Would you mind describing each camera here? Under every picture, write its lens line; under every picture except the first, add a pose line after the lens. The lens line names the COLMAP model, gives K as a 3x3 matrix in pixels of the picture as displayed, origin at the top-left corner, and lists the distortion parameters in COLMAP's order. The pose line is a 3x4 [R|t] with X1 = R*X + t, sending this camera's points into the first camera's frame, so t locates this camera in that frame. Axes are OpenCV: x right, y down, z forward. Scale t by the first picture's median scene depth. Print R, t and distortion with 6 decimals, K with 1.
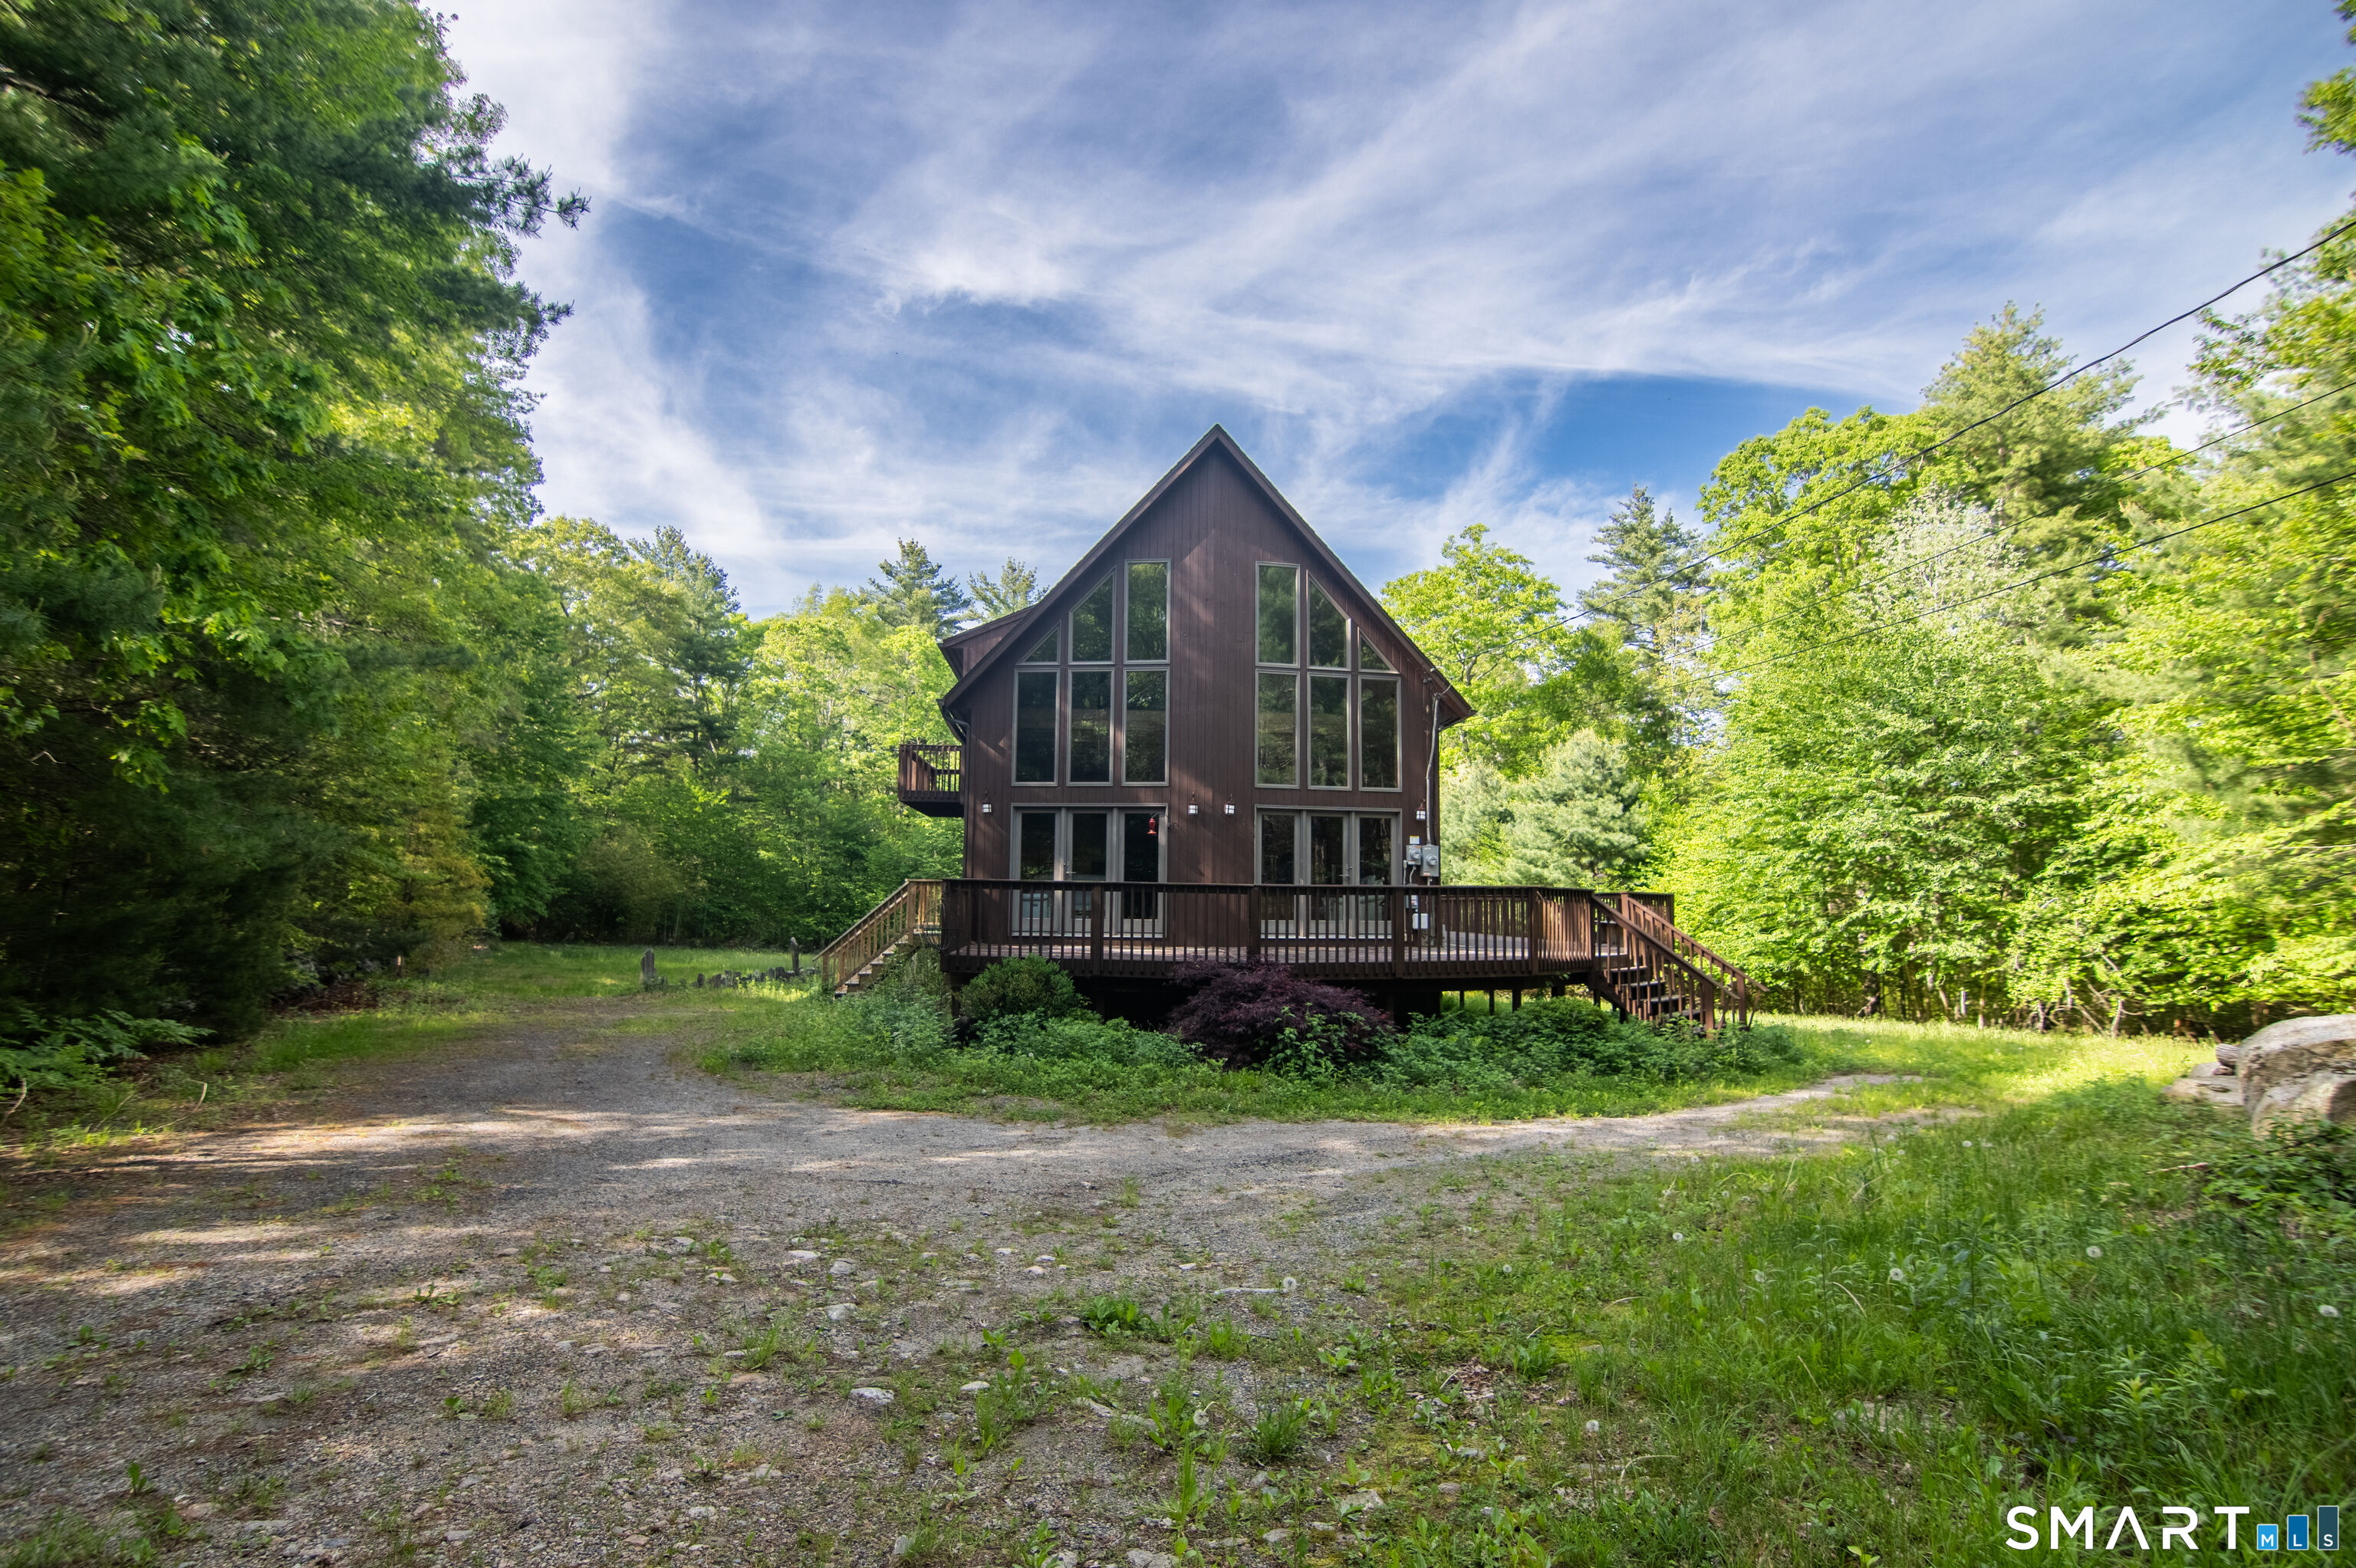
lens RADIAL K [[1080.9, 0, 1184.9], [0, 1080.9, 787.5], [0, 0, 1]] dist [0.001404, -0.000083]
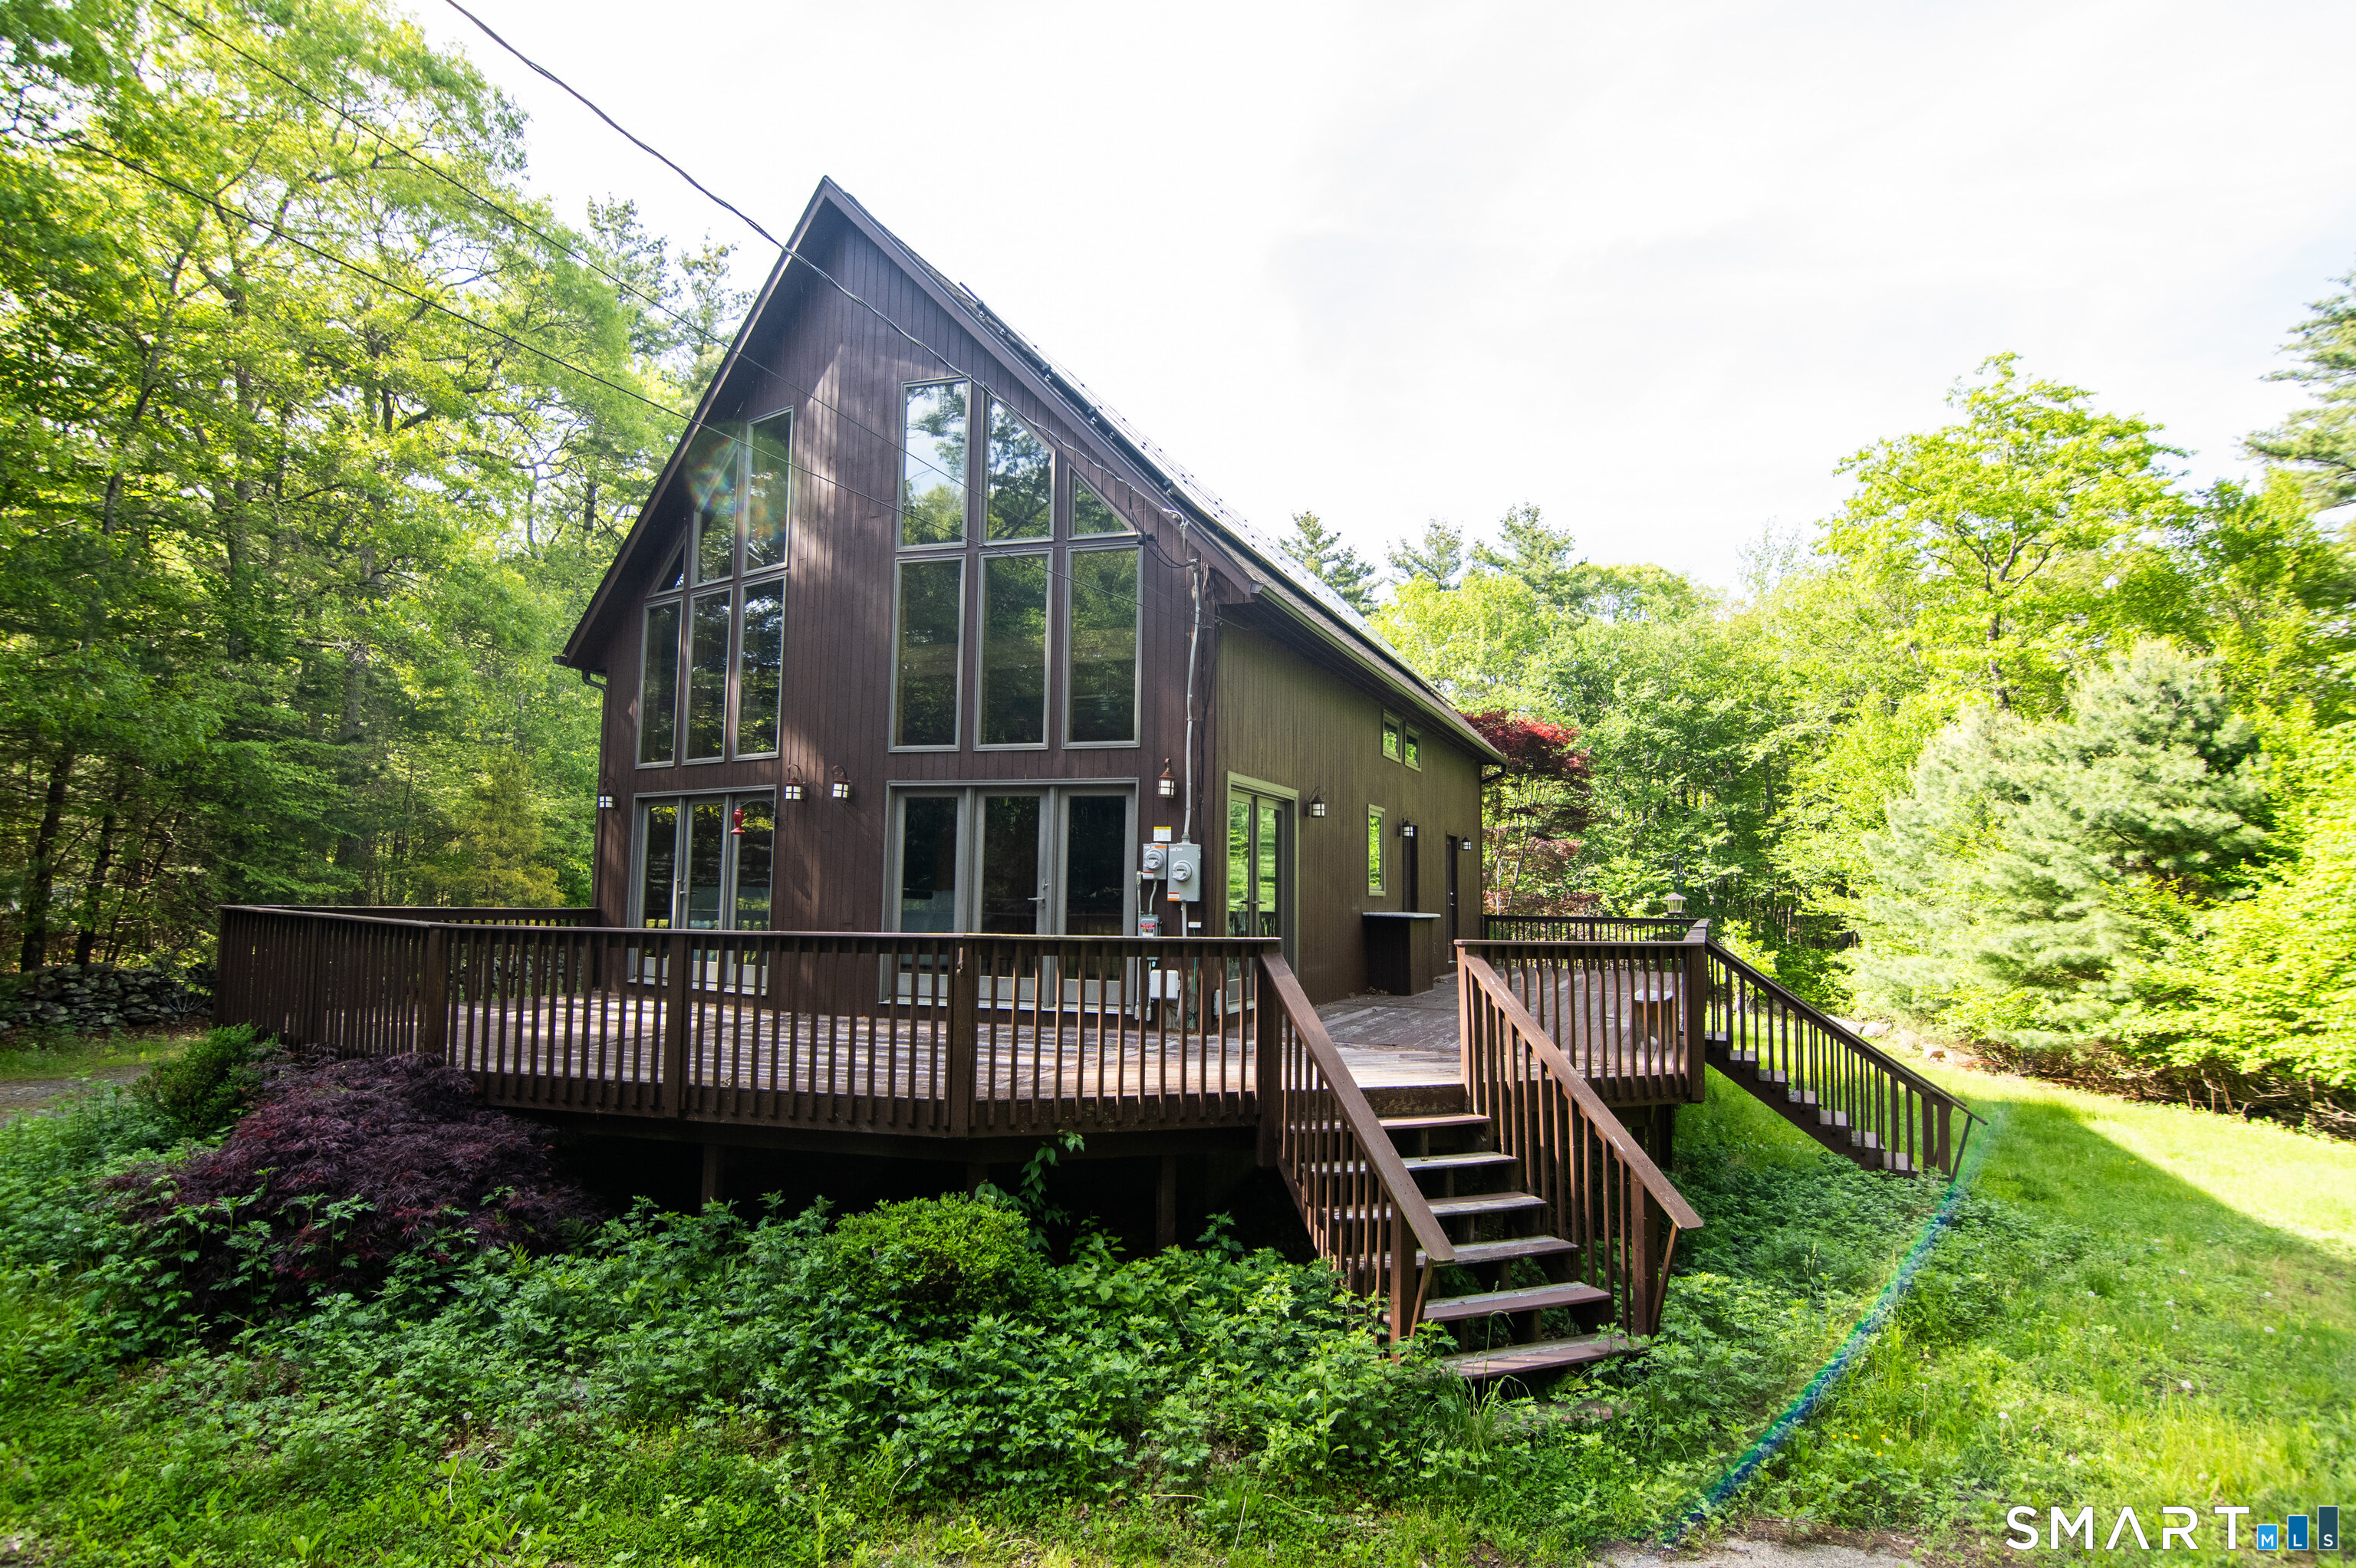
lens RADIAL K [[1145.2, 0, 1178.1], [0, 1145.2, 790.9], [0, 0, 1]] dist [-0.018758, 0.004772]
pose [[0.882422, -0.037291, -0.468979, 0.199592], [0.040585, 0.999171, -0.003084, 0.011741], [0.468705, -0.016312, 0.883204, 0.200548]]
